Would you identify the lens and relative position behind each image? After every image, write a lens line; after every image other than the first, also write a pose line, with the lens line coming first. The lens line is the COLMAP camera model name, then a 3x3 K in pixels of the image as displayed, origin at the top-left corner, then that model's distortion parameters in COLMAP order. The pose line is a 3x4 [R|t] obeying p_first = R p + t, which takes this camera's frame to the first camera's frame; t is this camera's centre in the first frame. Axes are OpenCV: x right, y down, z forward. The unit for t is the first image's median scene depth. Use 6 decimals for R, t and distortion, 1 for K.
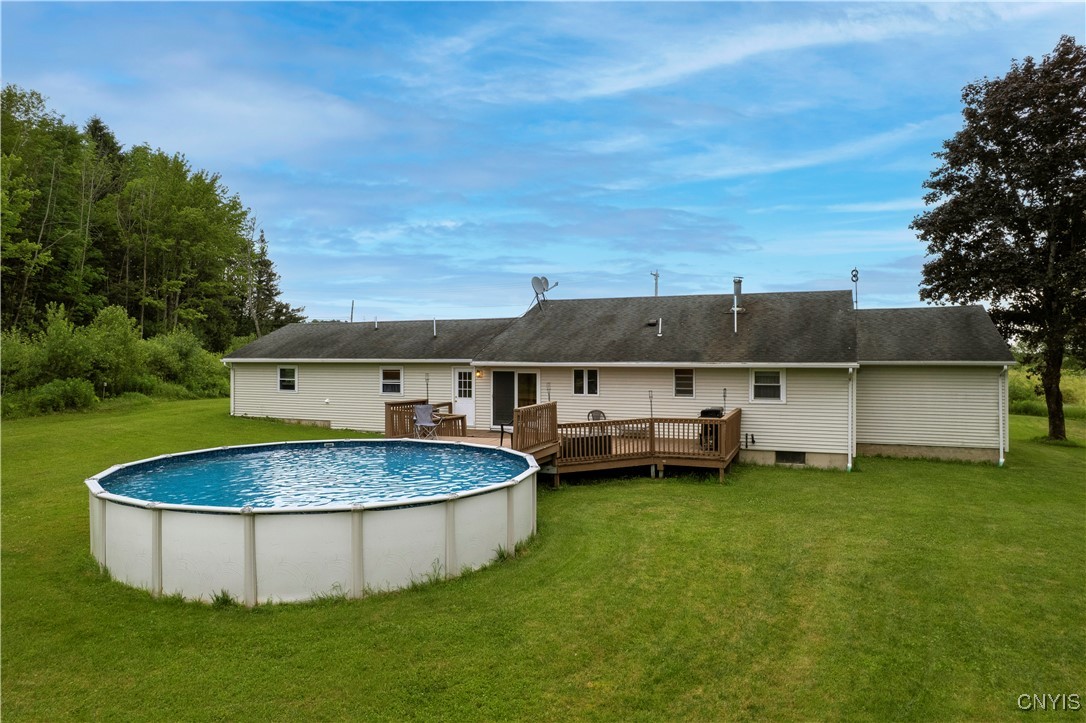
lens RADIAL K [[701.8, 0, 543.0], [0, 701.8, 361.5], [0, 0, 1]] dist [-0.042746, 0.002453]
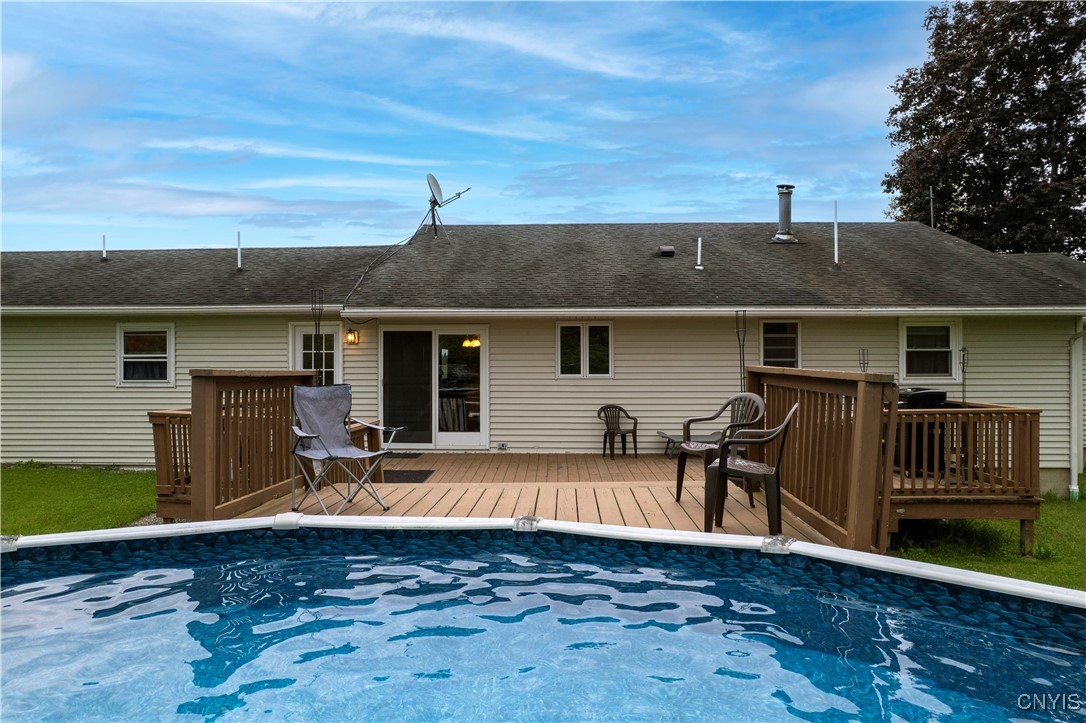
lens RADIAL K [[701.8, 0, 543.0], [0, 701.8, 361.5], [0, 0, 1]] dist [-0.042746, 0.002453]
pose [[0.939232, 0.000054, 0.343284, -0.134566], [0.004001, 0.999930, -0.011104, 0.040706], [-0.343260, 0.011803, 0.939166, 0.508983]]
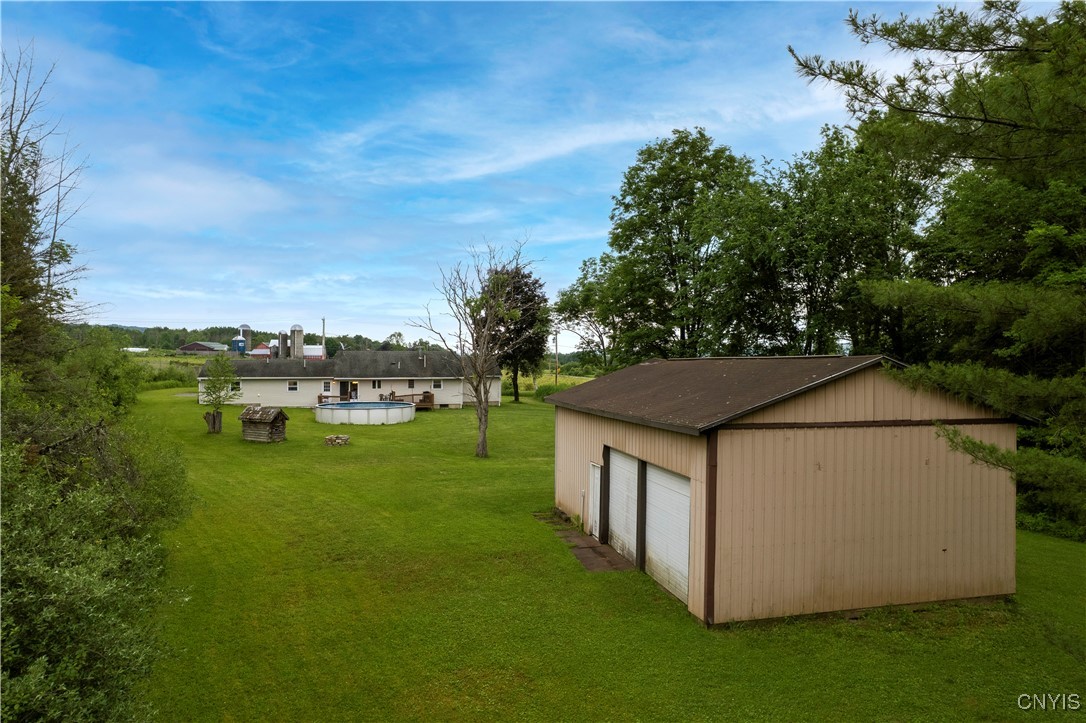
lens RADIAL K [[654.6, 0, 543.0], [0, 654.6, 361.5], [0, 0, 1]] dist [0.000915, 0.001132]
pose [[0.792379, 0.000166, 0.610030, -0.994421], [0.003653, 0.999981, -0.005017, -0.047080], [-0.610019, 0.006204, 0.792363, -1.487767]]
